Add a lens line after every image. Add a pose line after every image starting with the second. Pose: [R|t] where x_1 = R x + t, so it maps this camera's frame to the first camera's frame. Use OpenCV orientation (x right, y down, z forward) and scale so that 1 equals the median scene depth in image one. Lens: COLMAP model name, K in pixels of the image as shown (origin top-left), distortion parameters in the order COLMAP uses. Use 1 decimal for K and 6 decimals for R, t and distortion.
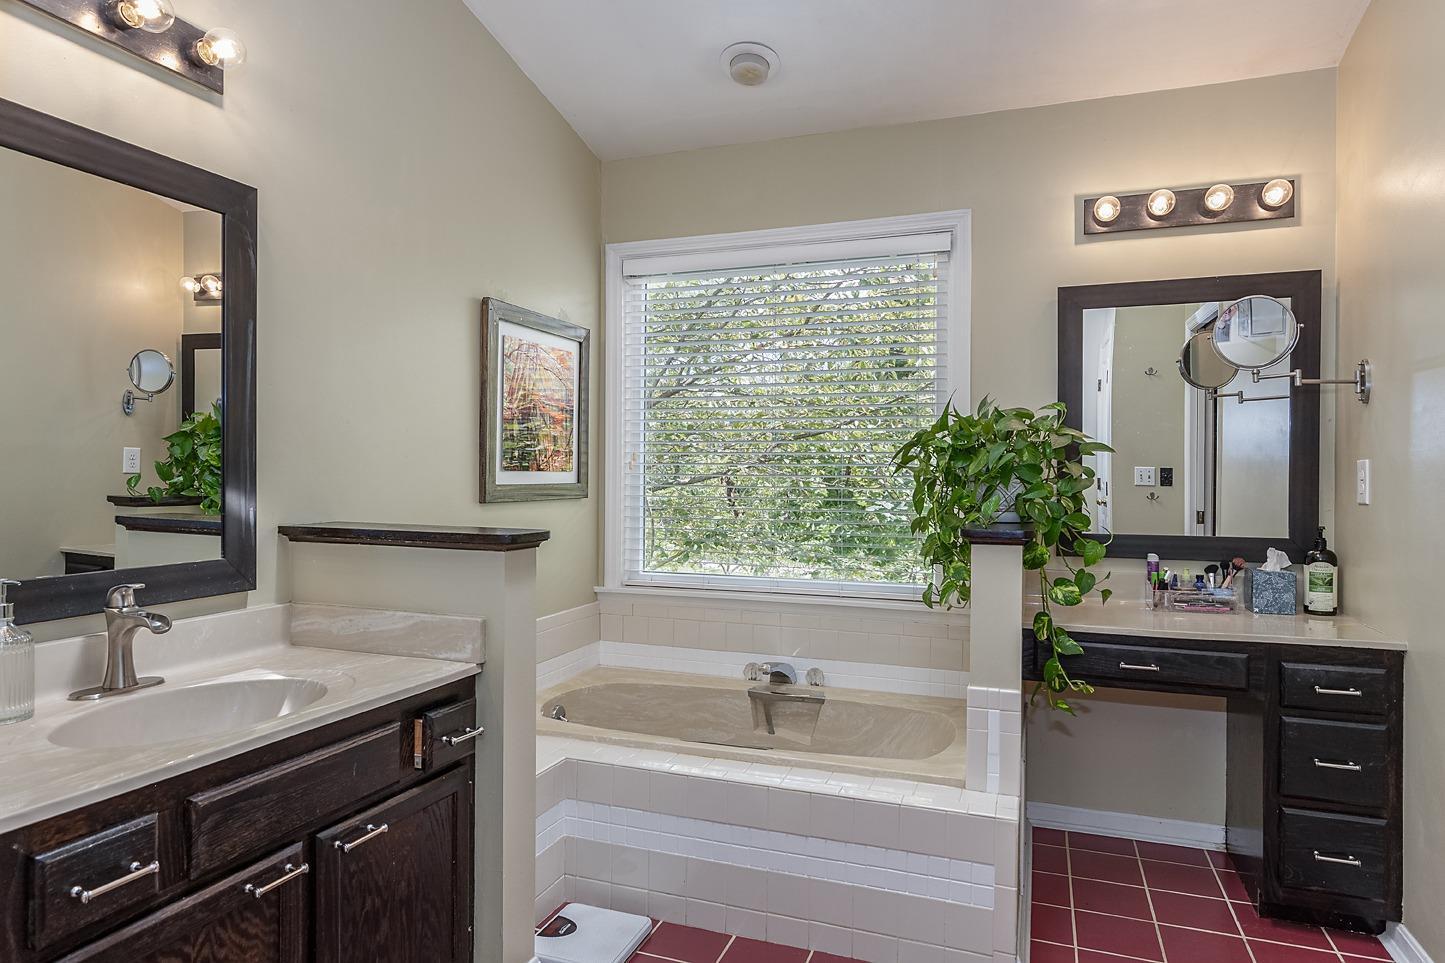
lens RADIAL K [[842.2, 0, 722.2], [0, 842.2, 484.2], [0, 0, 1]] dist [0.001777, 0.000890]
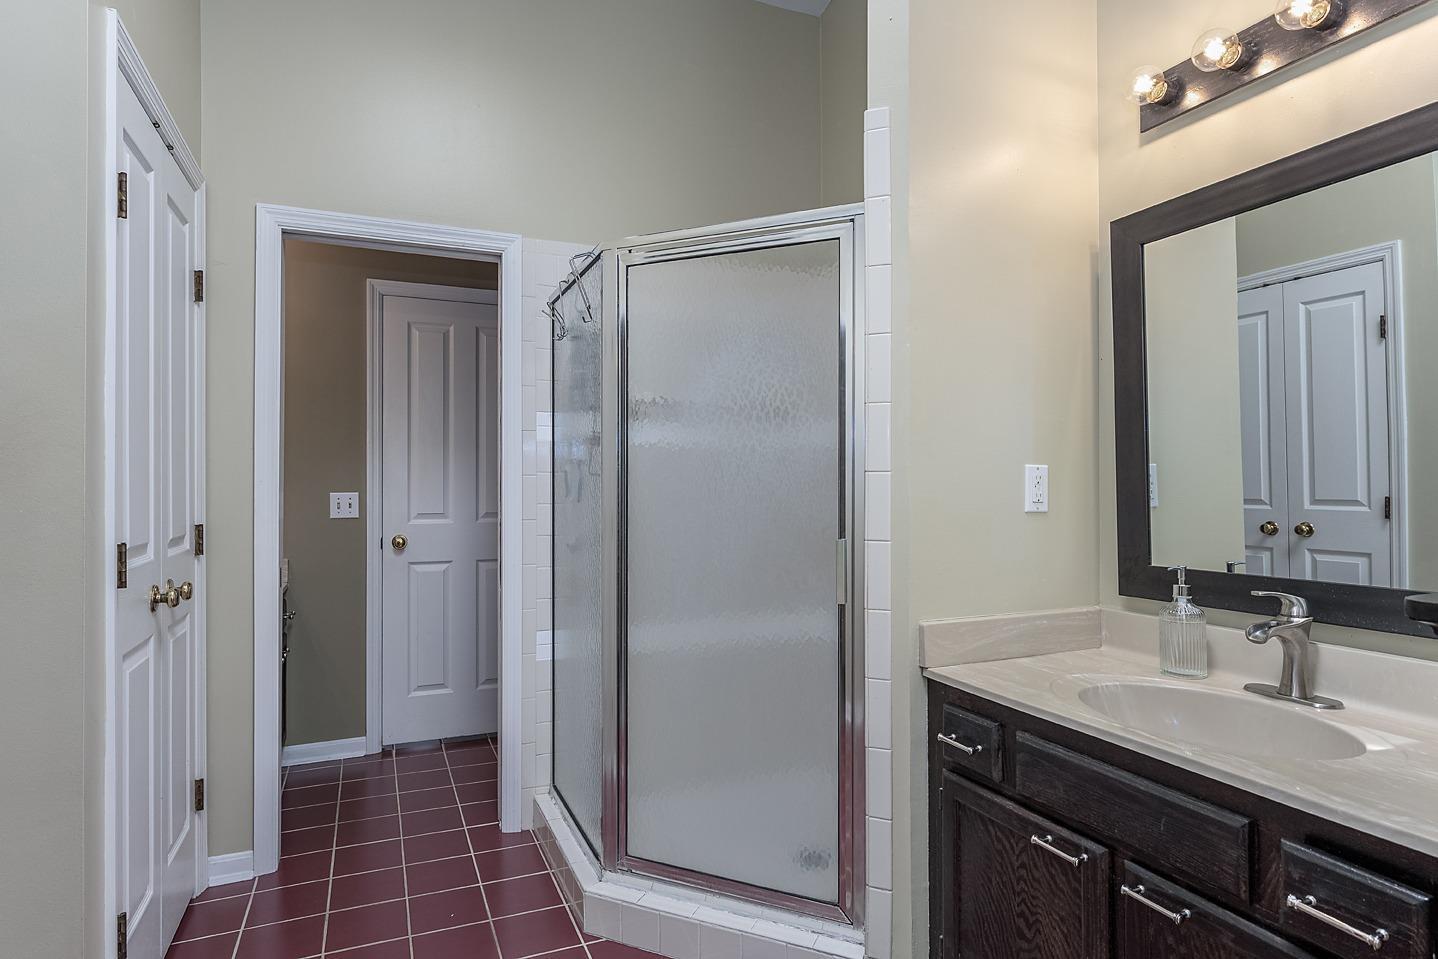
lens RADIAL K [[778.0, 0, 716.3], [0, 778.0, 475.4], [0, 0, 1]] dist [-0.001056, -0.000304]
pose [[-0.716752, -0.011261, -0.697237, 0.492885], [-0.003422, 0.999914, -0.012632, -0.009378], [0.697319, -0.006668, -0.716729, 1.358833]]
